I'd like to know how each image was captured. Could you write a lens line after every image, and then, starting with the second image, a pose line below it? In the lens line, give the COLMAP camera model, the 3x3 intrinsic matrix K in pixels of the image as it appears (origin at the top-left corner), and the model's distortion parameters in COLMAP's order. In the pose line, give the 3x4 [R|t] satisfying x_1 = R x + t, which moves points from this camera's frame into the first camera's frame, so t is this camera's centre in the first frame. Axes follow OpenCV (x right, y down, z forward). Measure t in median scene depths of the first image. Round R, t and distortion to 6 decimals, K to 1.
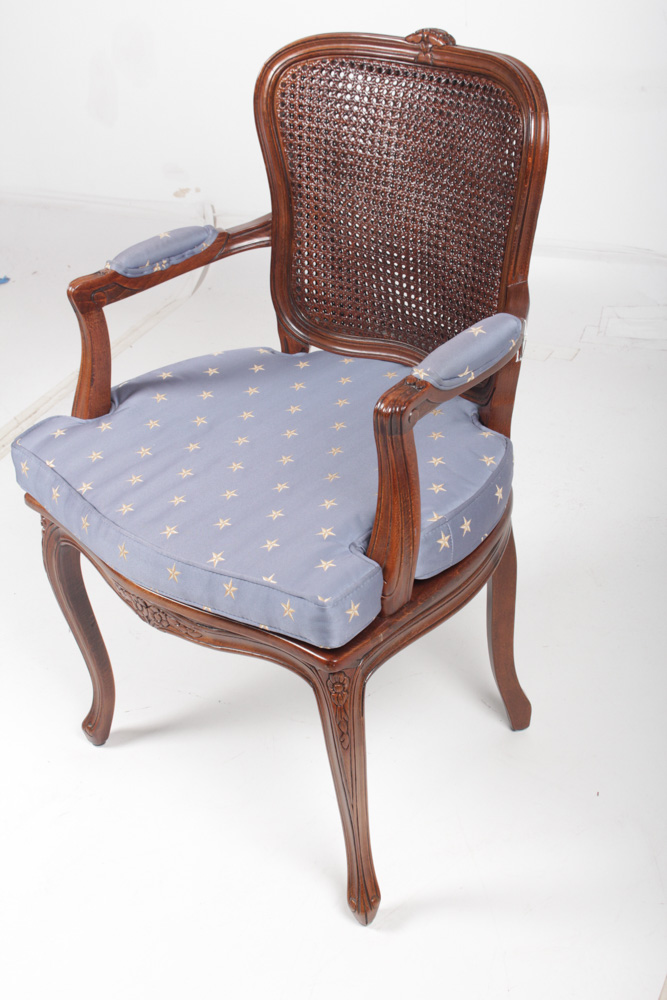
lens RADIAL K [[1454.4, 0, 327.9], [0, 1454.4, 492.7], [0, 0, 1]] dist [-0.080698, 0.000000]
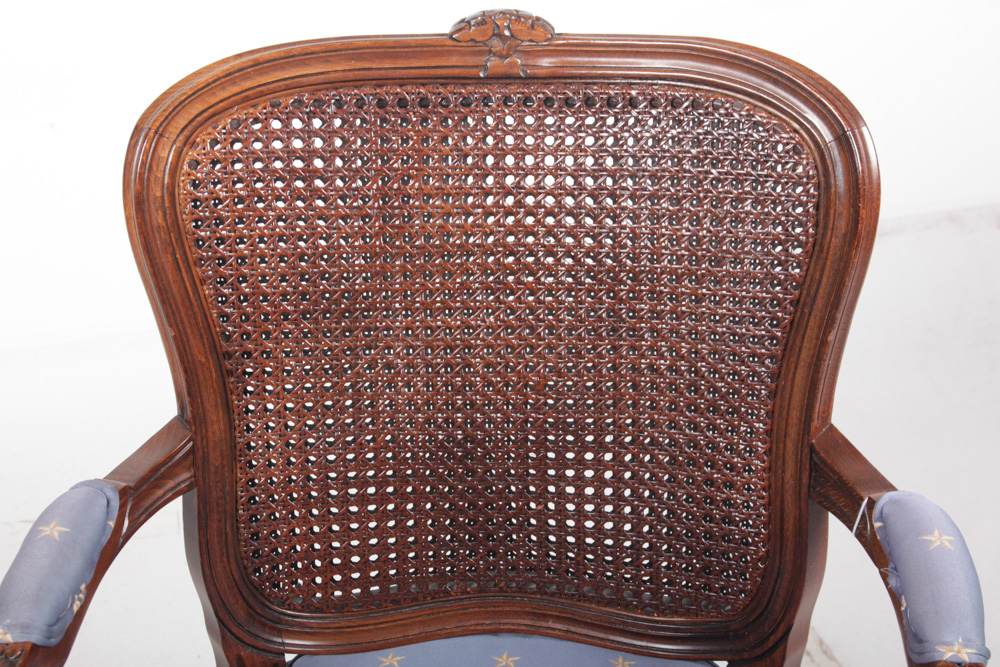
lens RADIAL K [[2068.0, 0, 499.4], [0, 2068.0, 334.3], [0, 0, 1]] dist [-0.048575, 0.000000]
pose [[0.753825, -0.232888, 0.614420, -0.403727], [0.304701, 0.952361, -0.012853, -0.192058], [-0.582156, 0.196903, 0.788875, 0.412531]]
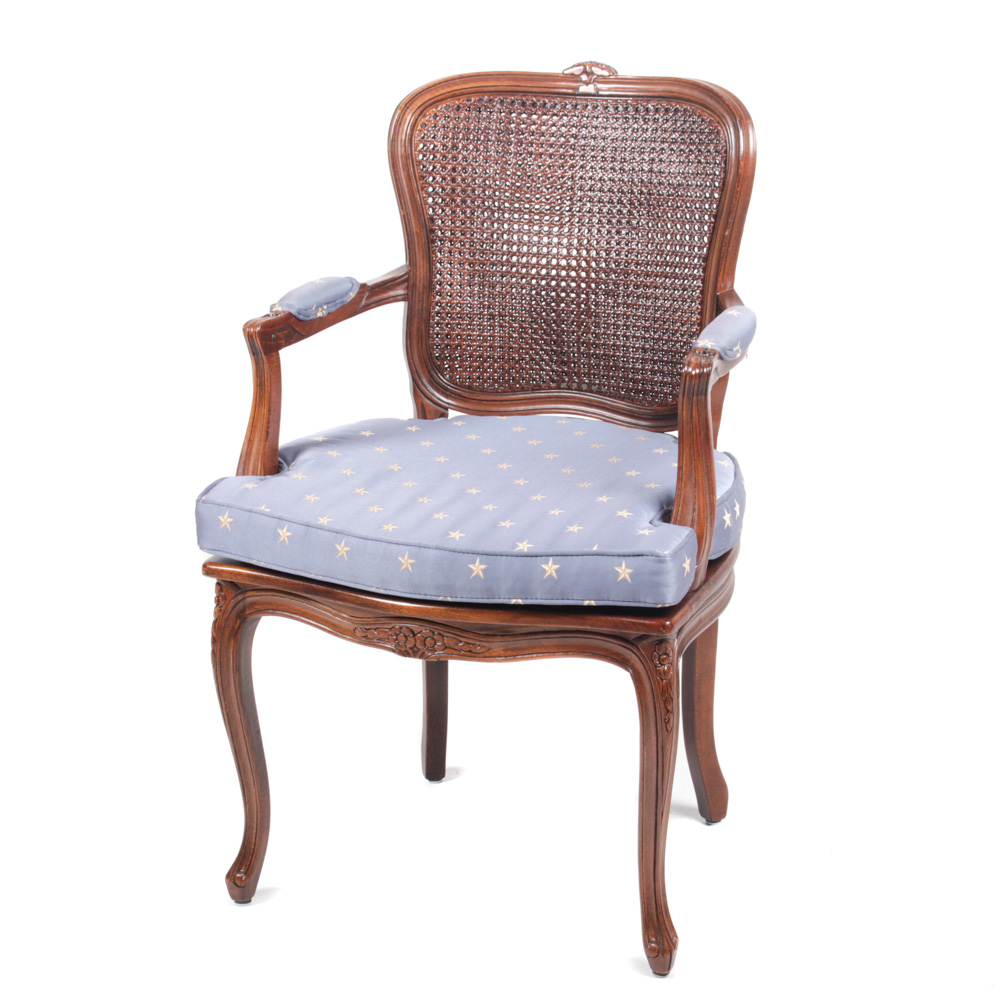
lens RADIAL K [[2696.7, 0, 502.3], [0, 2696.7, 501.8], [0, 0, 1]] dist [-0.082669, 0.000000]
pose [[0.927863, -0.048909, 0.369701, -0.663358], [0.142597, 0.962556, -0.230545, 0.378250], [-0.344583, 0.266633, 0.900094, -0.553778]]
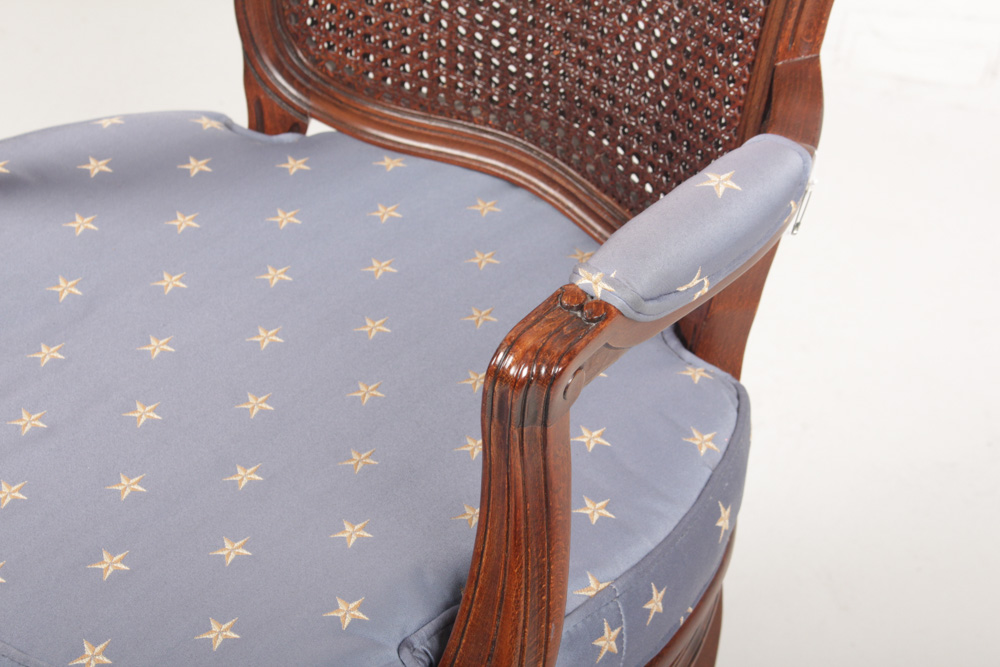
lens RADIAL K [[2429.2, 0, 500.4], [0, 2429.2, 328.2], [0, 0, 1]] dist [0.027089, 0.000000]
pose [[0.991941, 0.064245, 0.109205, -0.036033], [-0.070295, 0.996145, 0.052480, -0.087527], [-0.105412, -0.059733, 0.992633, 0.233582]]
